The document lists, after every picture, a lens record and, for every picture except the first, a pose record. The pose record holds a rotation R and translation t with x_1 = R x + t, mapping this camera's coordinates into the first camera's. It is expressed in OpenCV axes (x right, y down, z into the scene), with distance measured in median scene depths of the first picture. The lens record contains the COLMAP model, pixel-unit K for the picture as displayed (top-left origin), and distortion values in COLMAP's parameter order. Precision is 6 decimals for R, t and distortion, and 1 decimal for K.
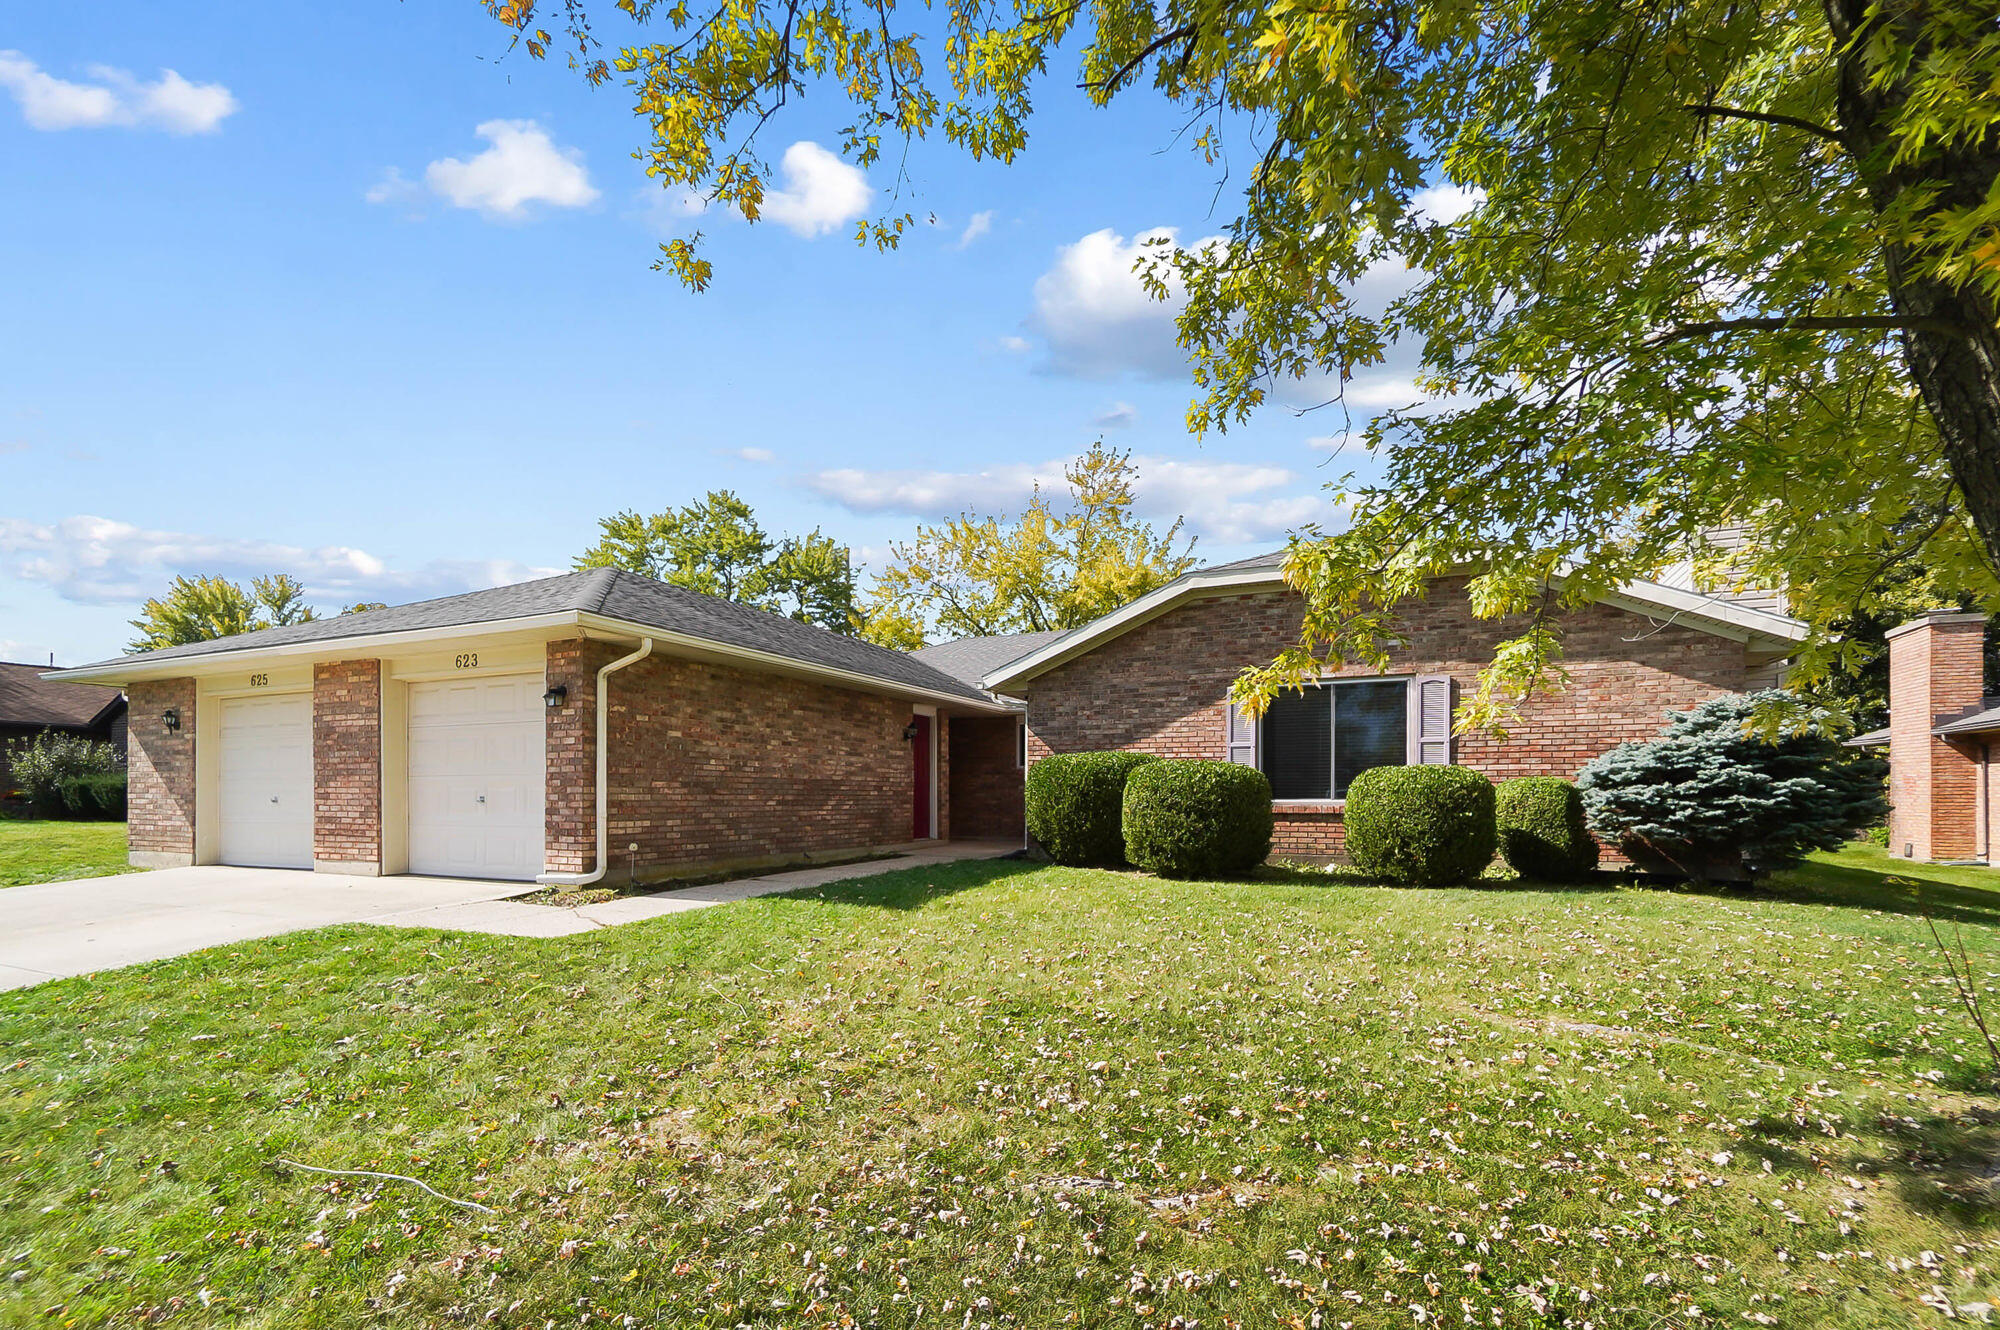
lens RADIAL K [[895.0, 0, 992.9], [0, 895.0, 661.3], [0, 0, 1]] dist [-0.004532, -0.000787]
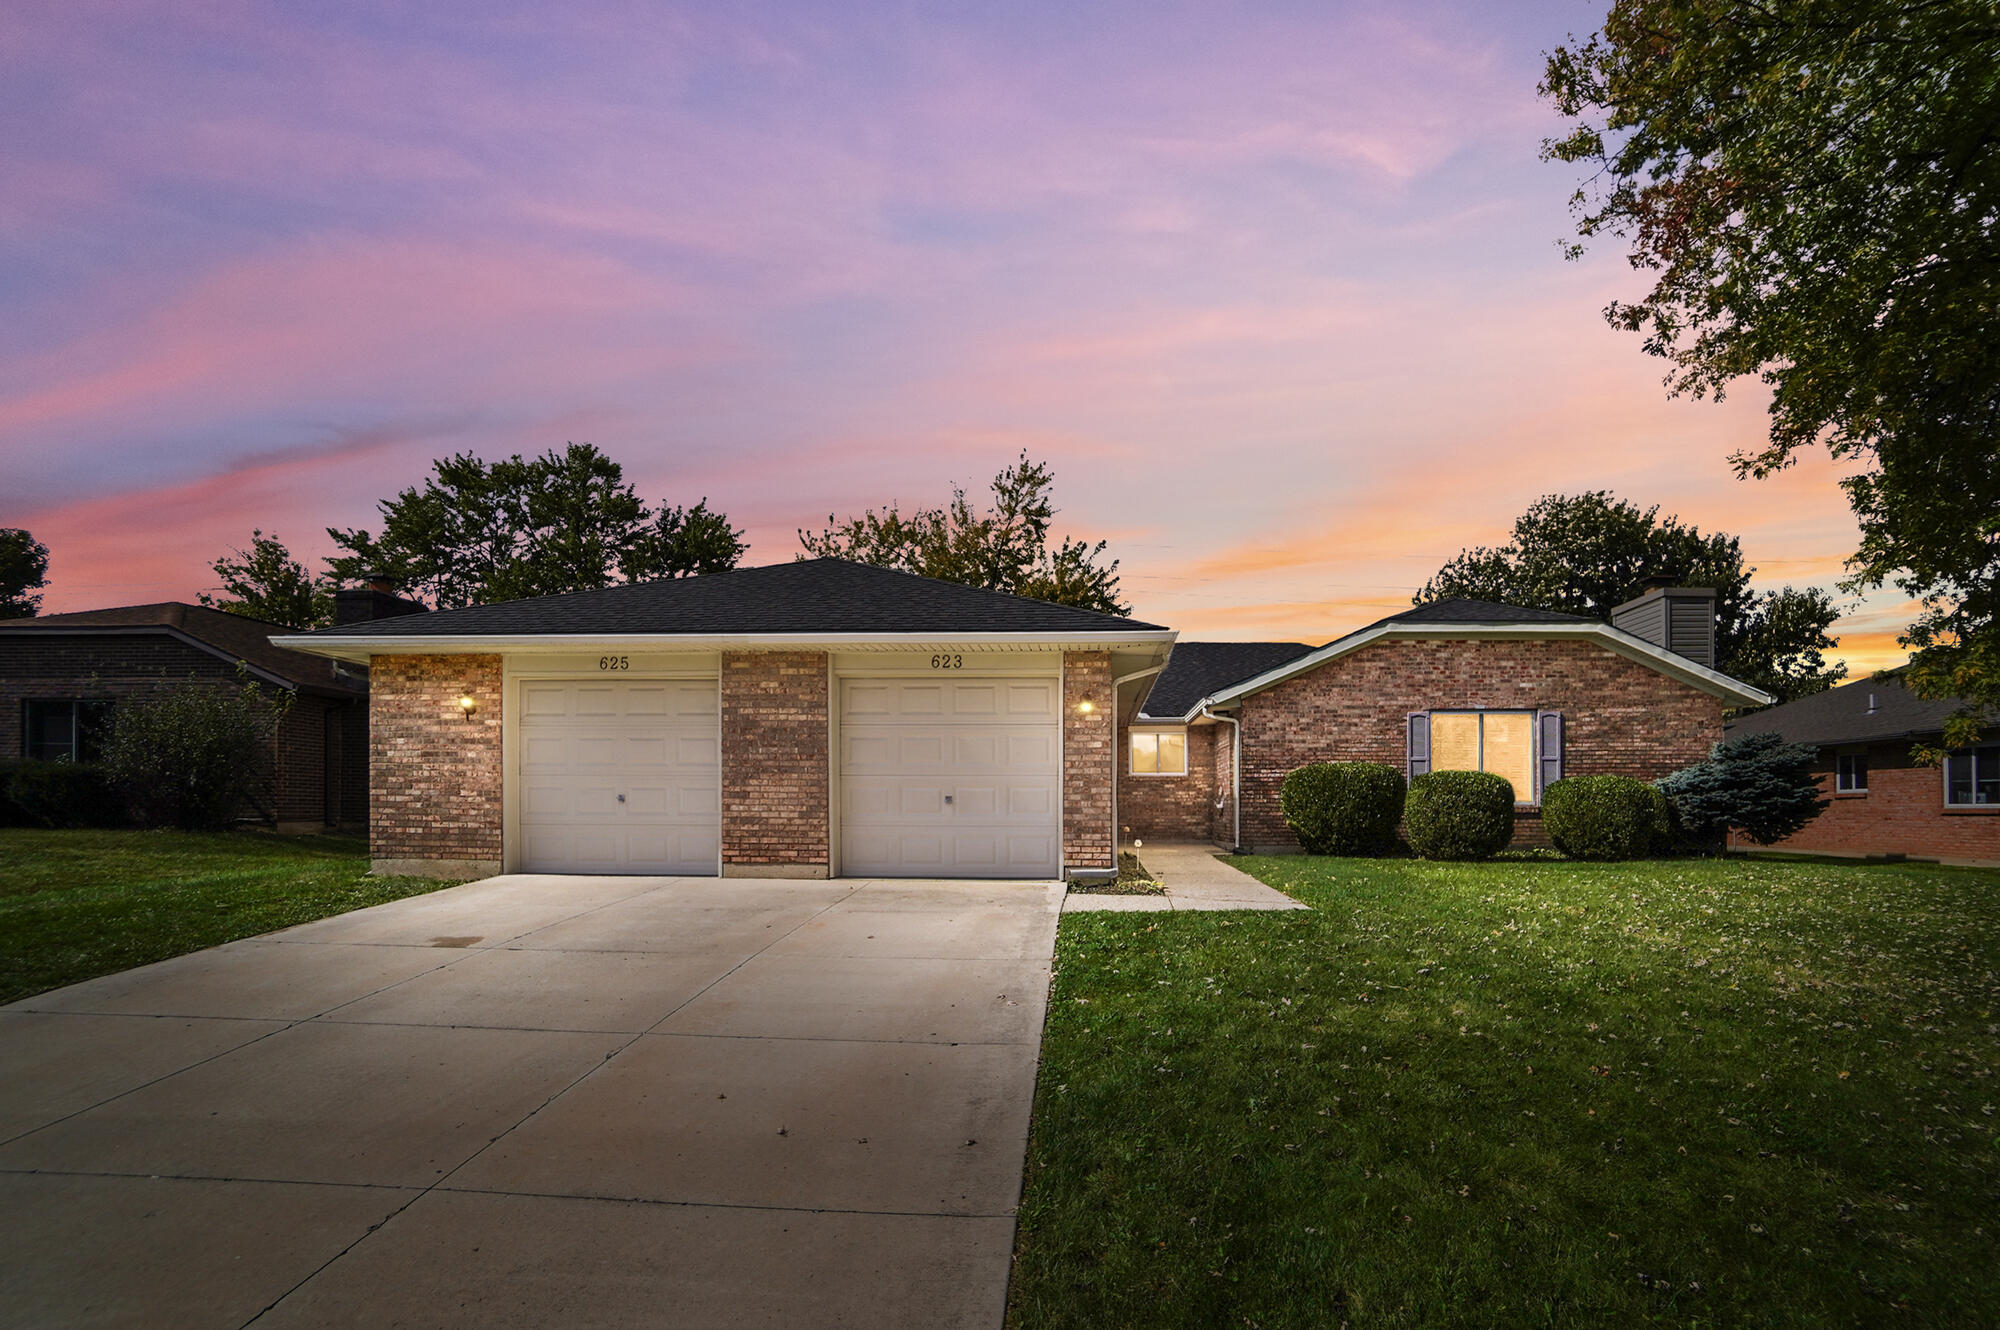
lens RADIAL K [[974.2, 0, 1000.0], [0, 974.2, 665.0], [0, 0, 1]] dist [-0.043144, -0.000266]
pose [[0.922949, 0.058372, 0.380470, -0.901566], [-0.060999, 0.998124, -0.005160, 0.005126], [-0.380058, -0.018446, 0.924779, -0.033208]]
